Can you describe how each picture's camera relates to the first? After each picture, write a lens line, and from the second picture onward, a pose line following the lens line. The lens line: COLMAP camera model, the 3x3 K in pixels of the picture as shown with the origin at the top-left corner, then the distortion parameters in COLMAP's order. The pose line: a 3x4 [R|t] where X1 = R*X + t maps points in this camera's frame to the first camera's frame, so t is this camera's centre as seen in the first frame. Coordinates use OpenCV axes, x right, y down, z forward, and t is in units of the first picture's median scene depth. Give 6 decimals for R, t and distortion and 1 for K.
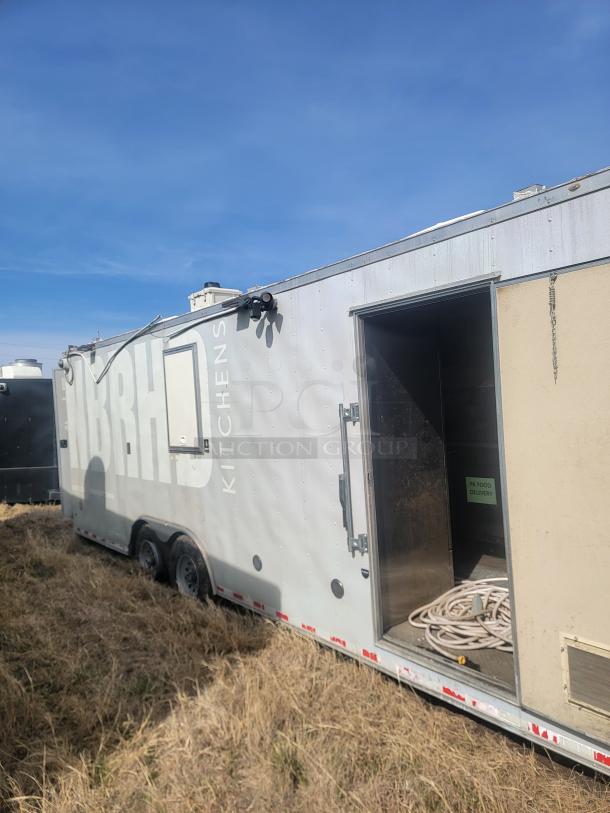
lens RADIAL K [[571.5, 0, 305.2], [0, 571.5, 405.7], [0, 0, 1]] dist [0.067921, -0.027227]
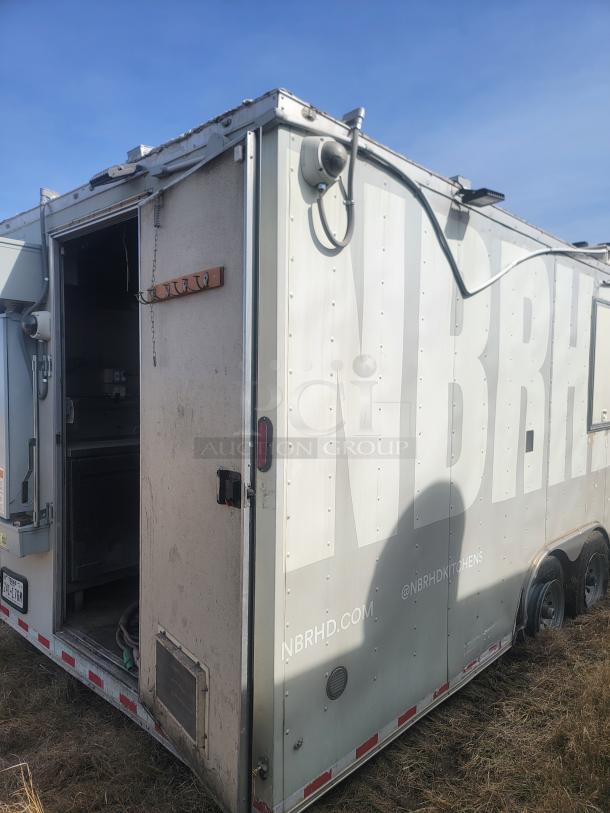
lens RADIAL K [[571.5, 0, 305.1], [0, 571.5, 409.4], [0, 0, 1]] dist [0.067921, -0.027227]
pose [[-0.142836, 0.021036, 0.989523, -0.815112], [0.010792, 0.999748, -0.019696, 0.052324], [-0.989688, 0.007866, -0.143027, 1.287530]]
